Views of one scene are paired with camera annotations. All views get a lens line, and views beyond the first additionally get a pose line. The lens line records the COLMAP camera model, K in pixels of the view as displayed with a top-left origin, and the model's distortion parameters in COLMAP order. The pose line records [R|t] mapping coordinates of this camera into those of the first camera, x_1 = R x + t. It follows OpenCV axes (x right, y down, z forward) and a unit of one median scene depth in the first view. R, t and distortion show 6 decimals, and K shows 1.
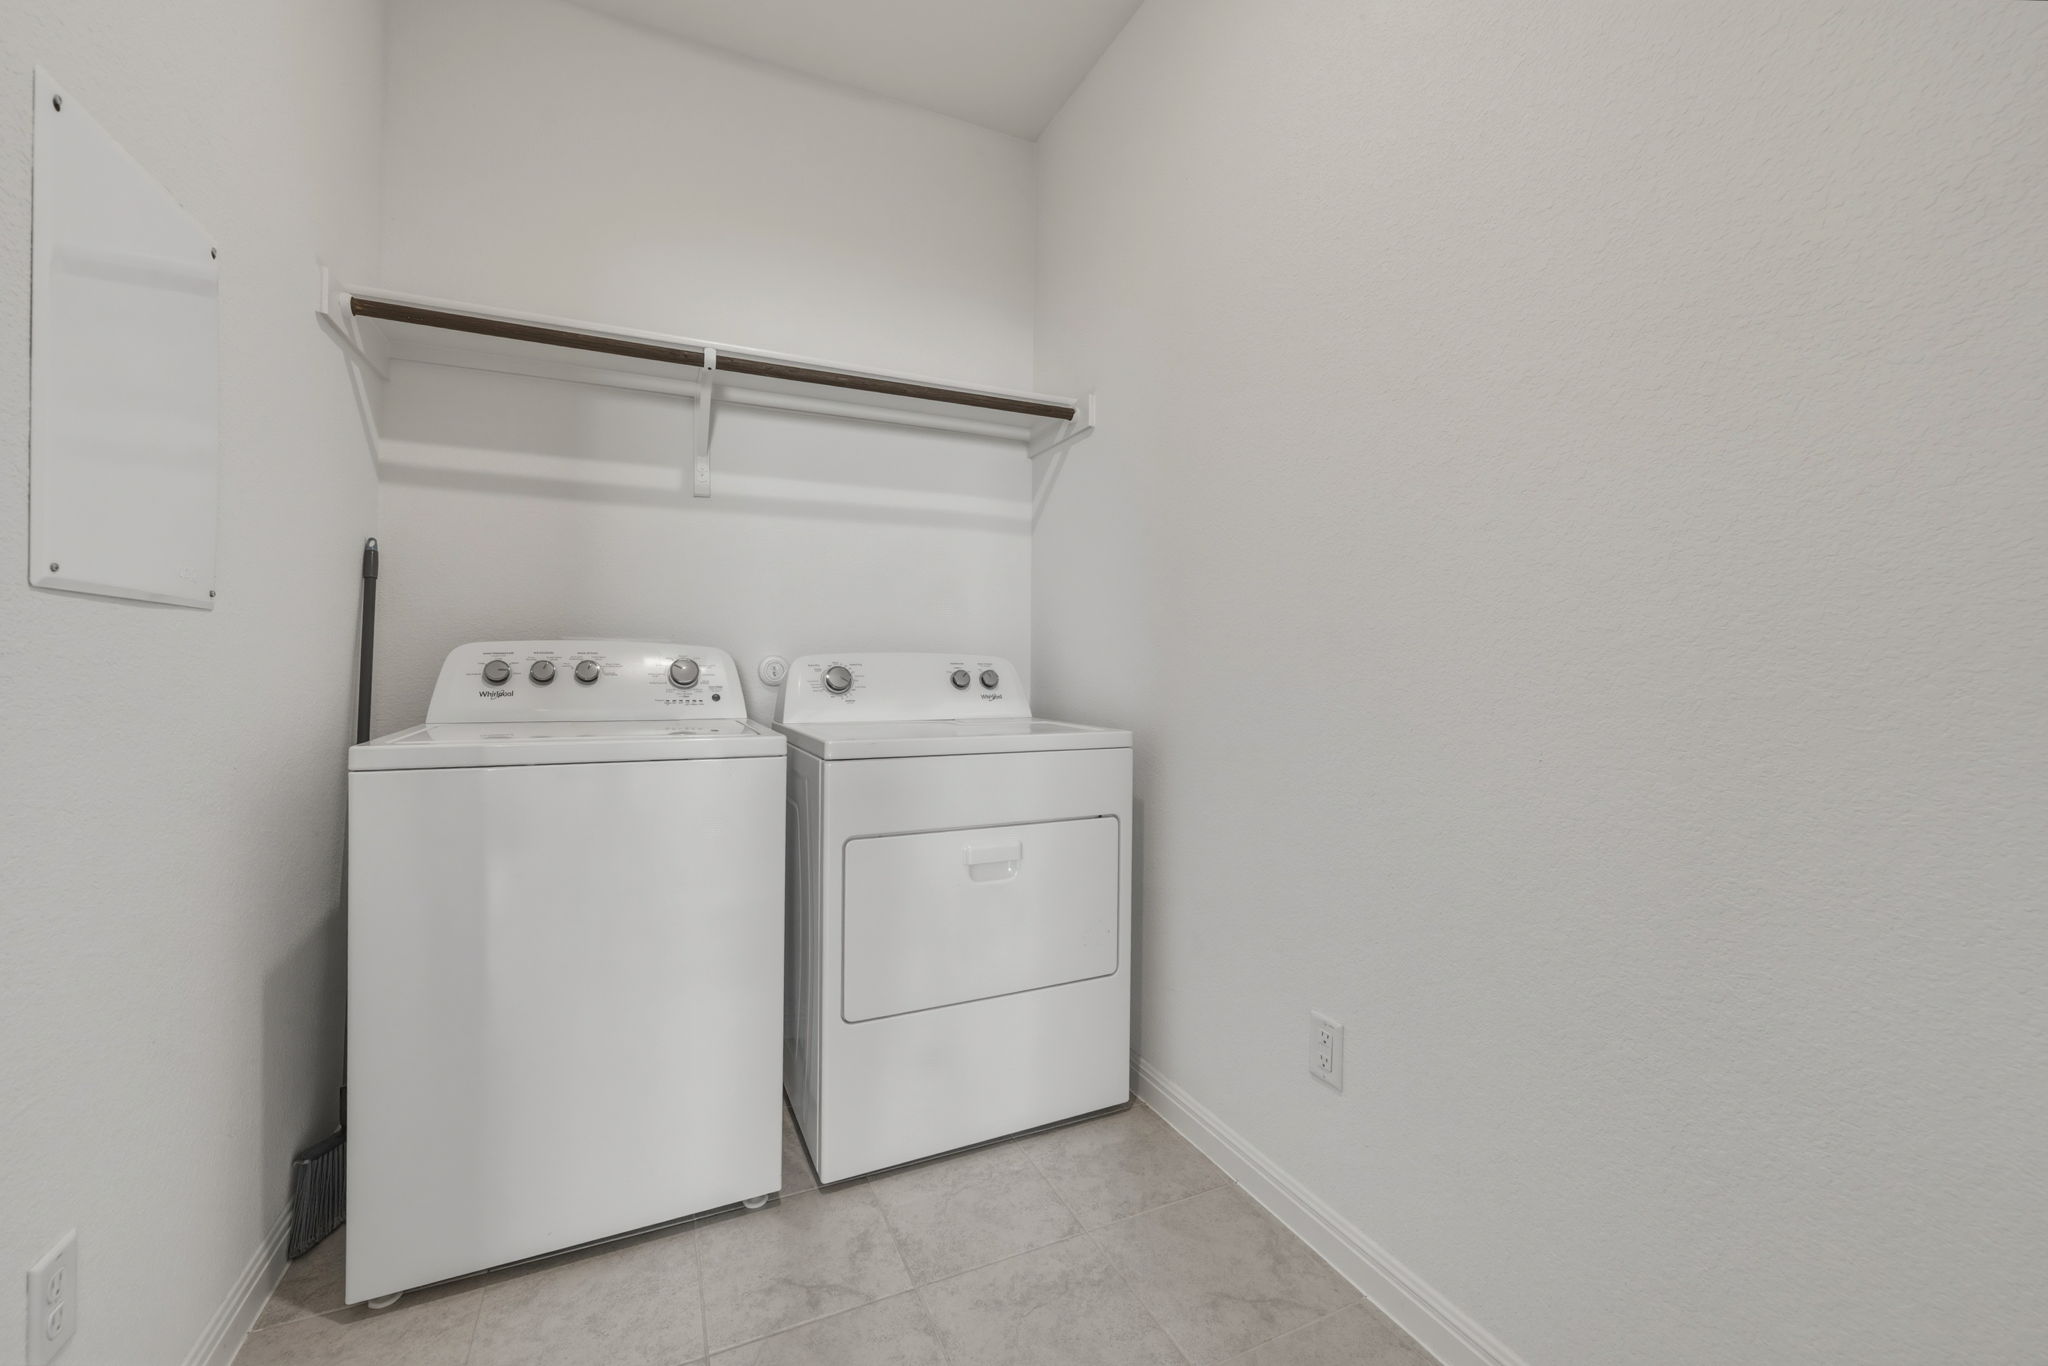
lens RADIAL K [[802.5, 0, 1016.4], [0, 802.5, 672.2], [0, 0, 1]] dist [-0.001338, 0.000047]
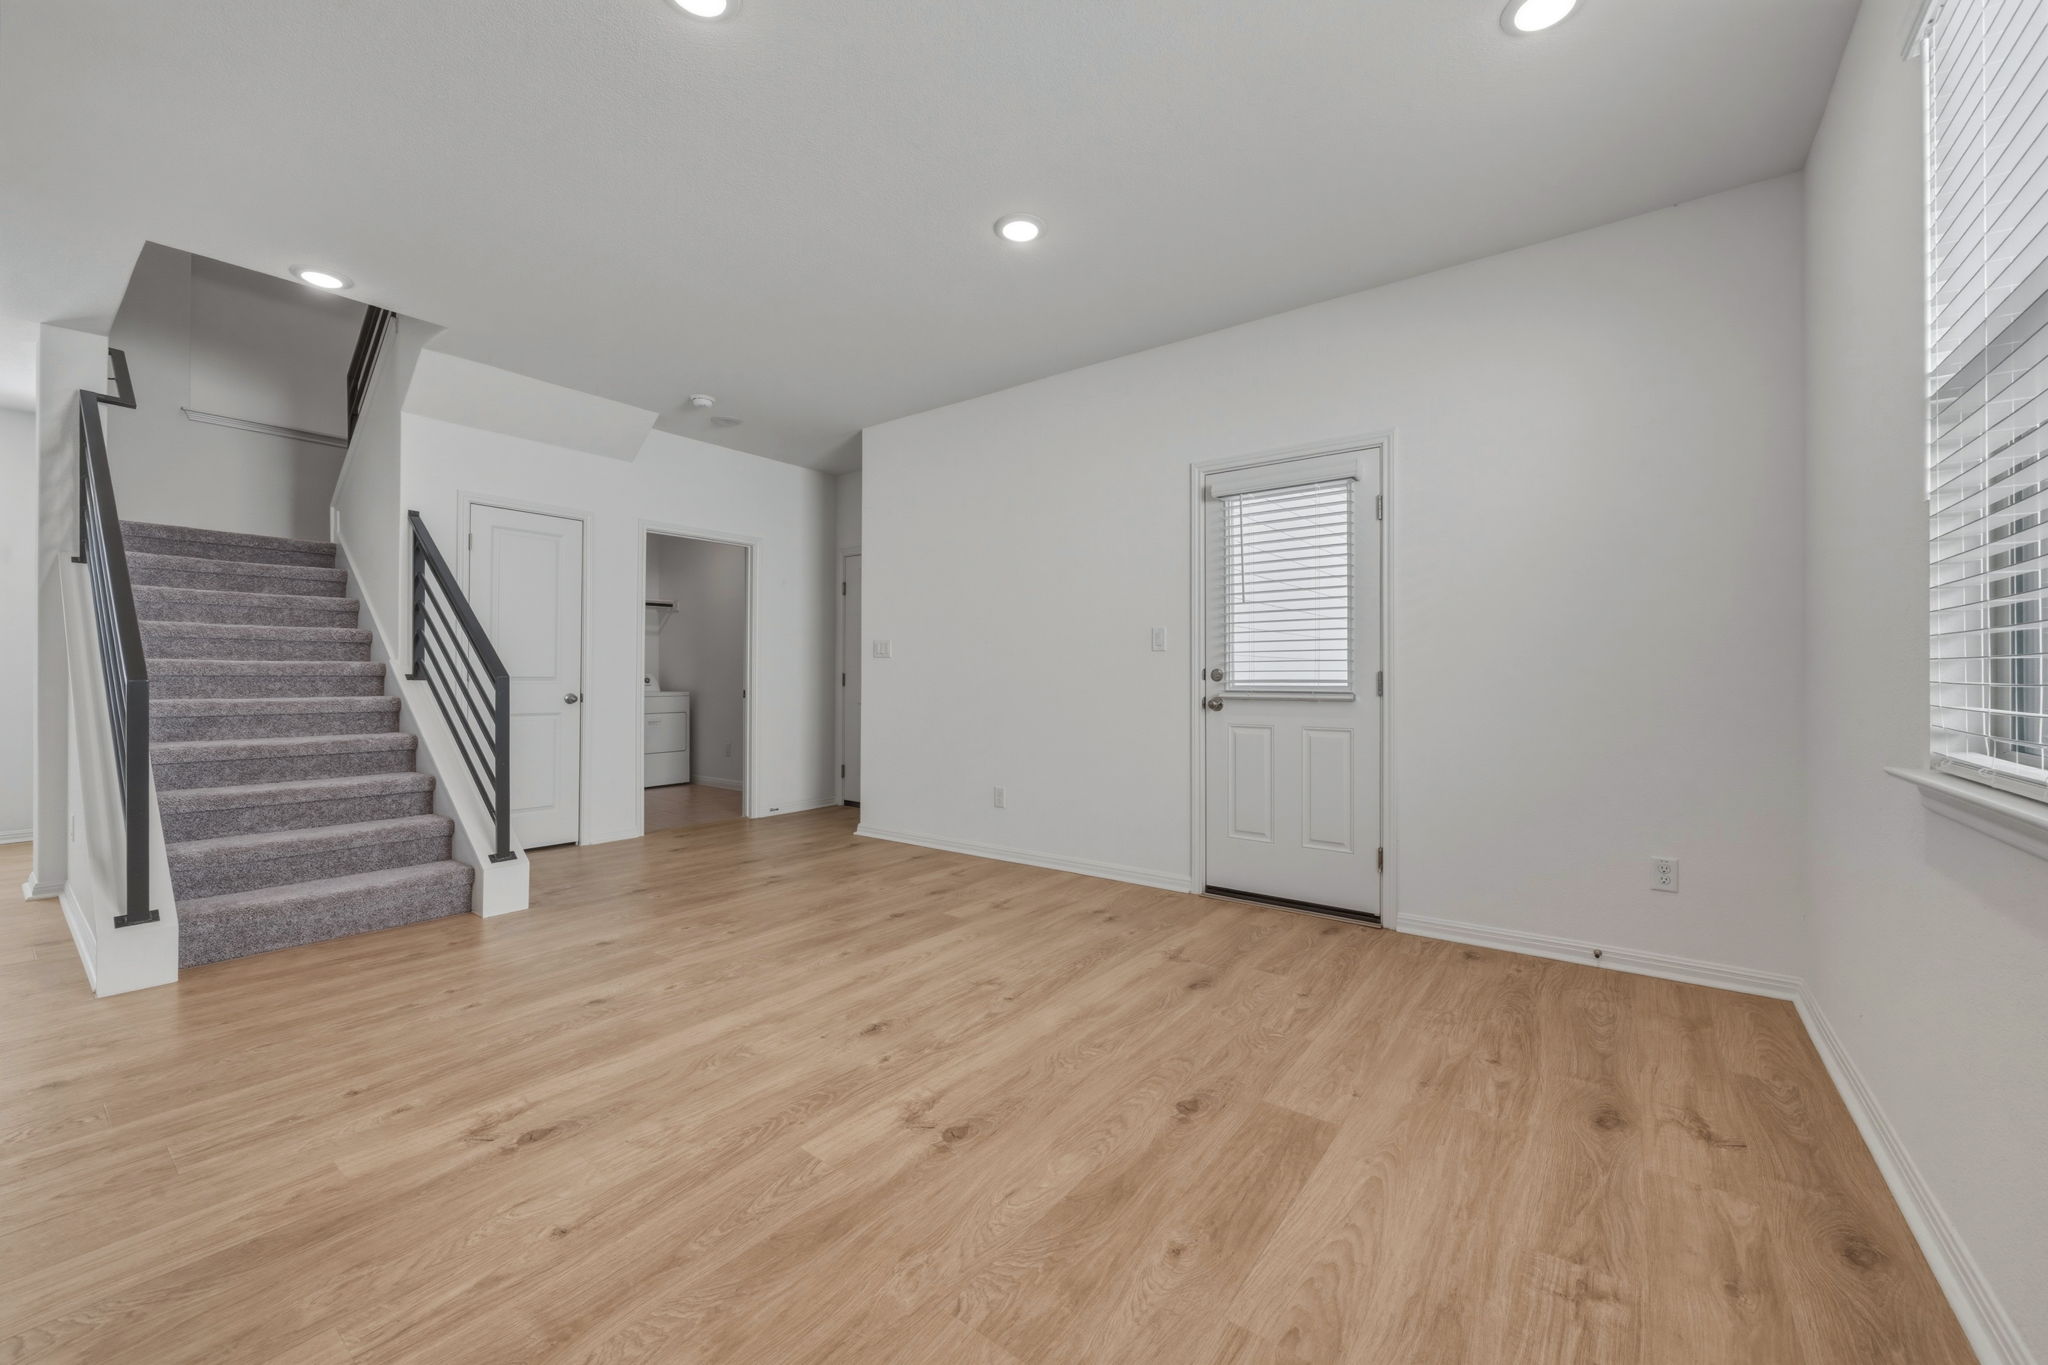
lens RADIAL K [[802.5, 0, 1019.0], [0, 802.5, 659.8], [0, 0, 1]] dist [-0.001338, 0.000047]
pose [[0.883138, -0.004781, 0.469088, -0.293606], [0.018175, 0.999546, -0.024029, 0.045771], [-0.468761, 0.029747, 0.882824, -3.454509]]
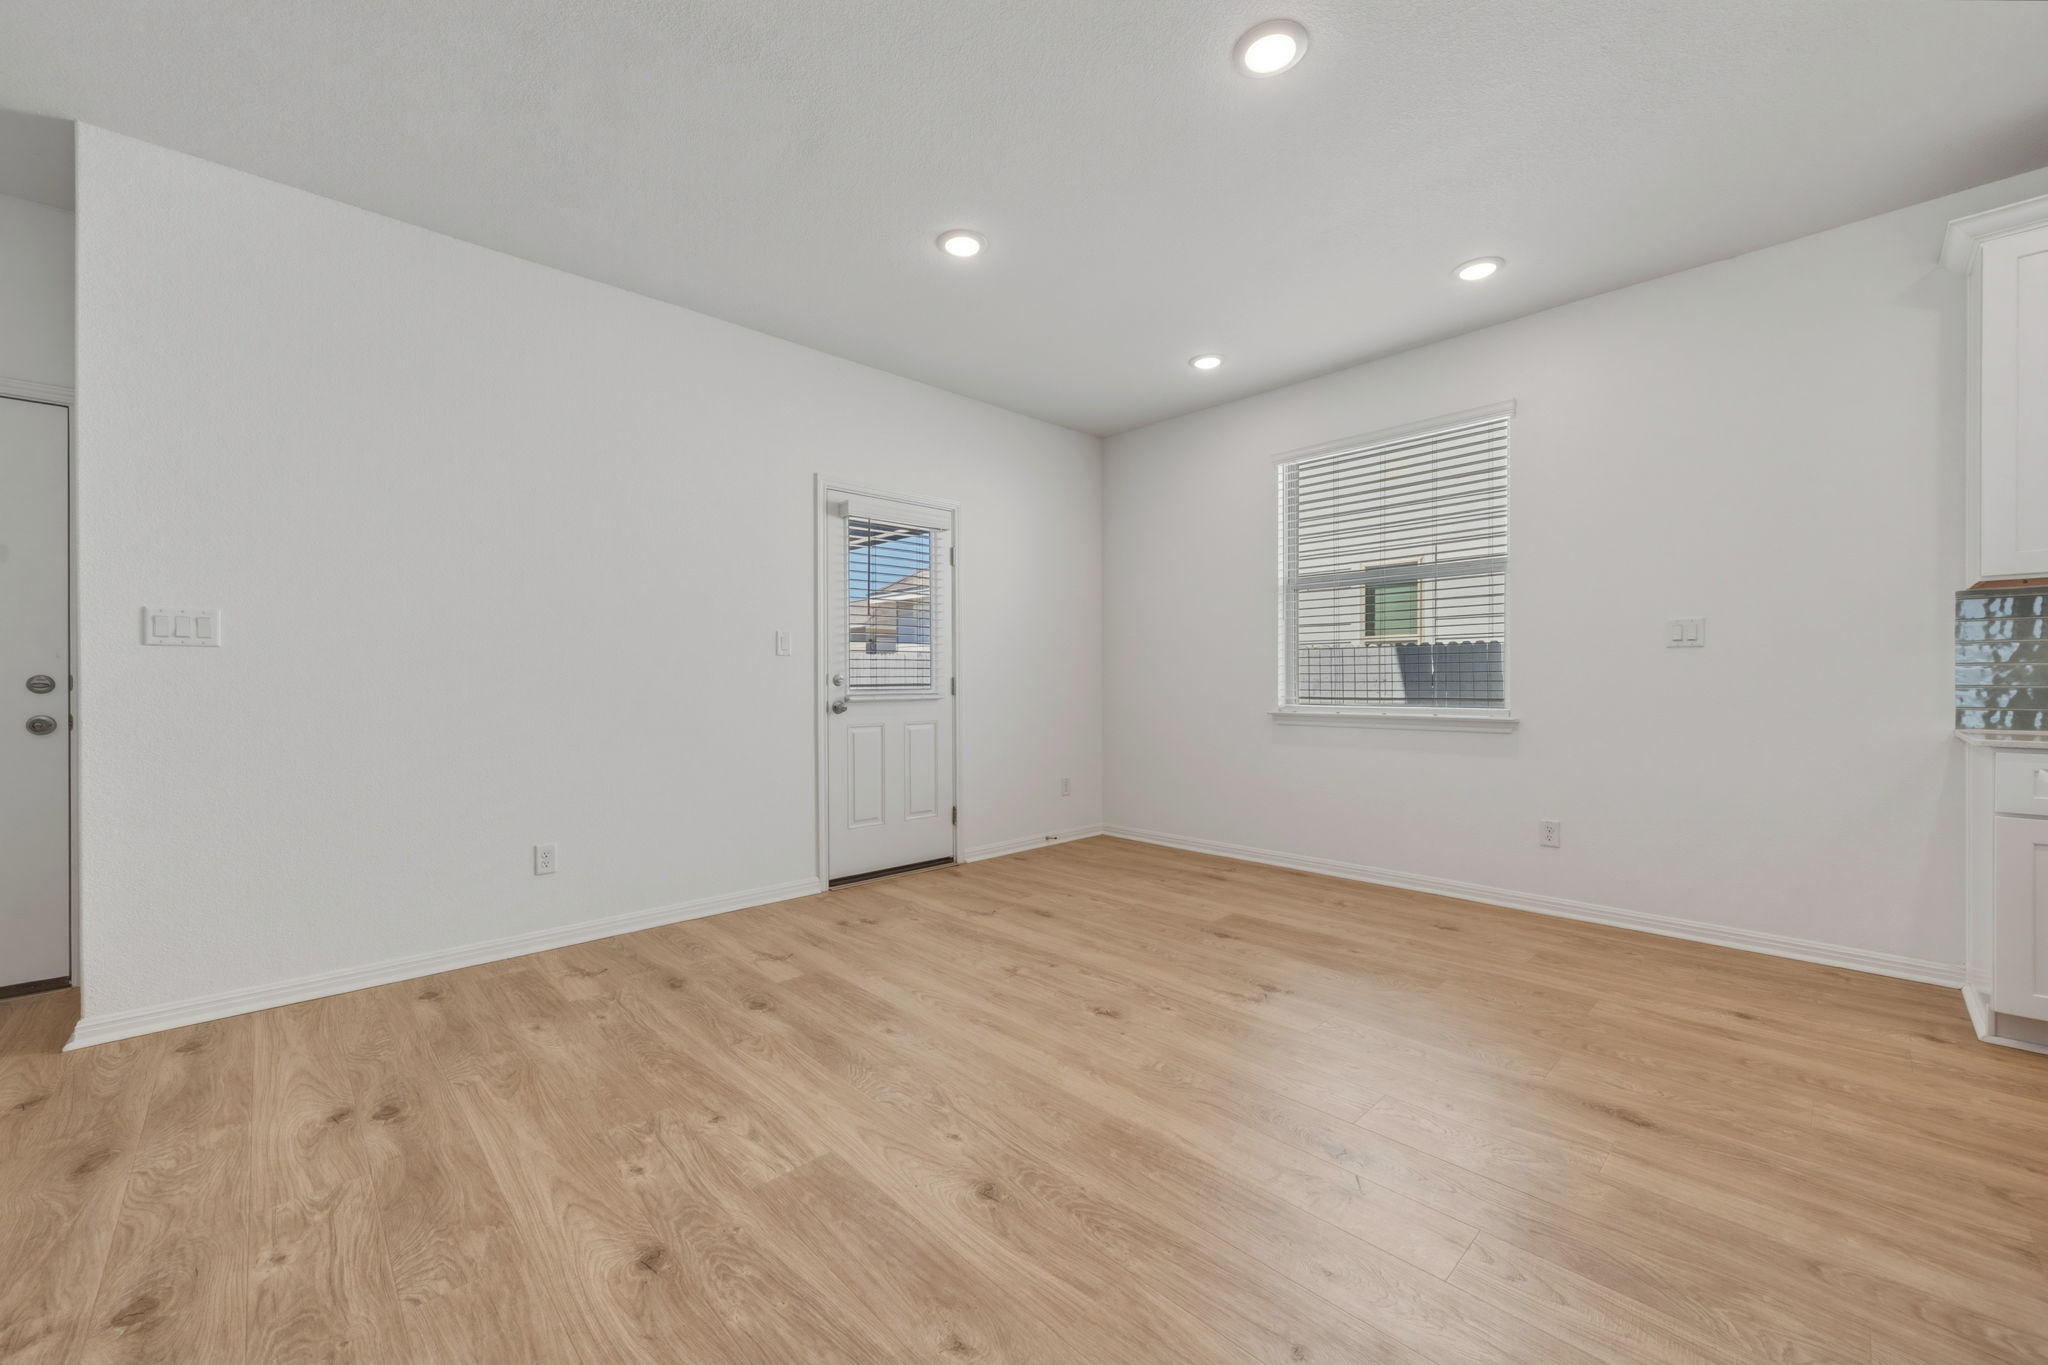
lens RADIAL K [[802.5, 0, 1035.8], [0, 802.5, 678.8], [0, 0, 1]] dist [-0.001338, 0.000047]
pose [[-0.332091, -0.014806, 0.943131, -1.131226], [0.010184, 0.999762, 0.019281, 0.002636], [-0.943192, 0.016008, -0.331861, -1.657534]]
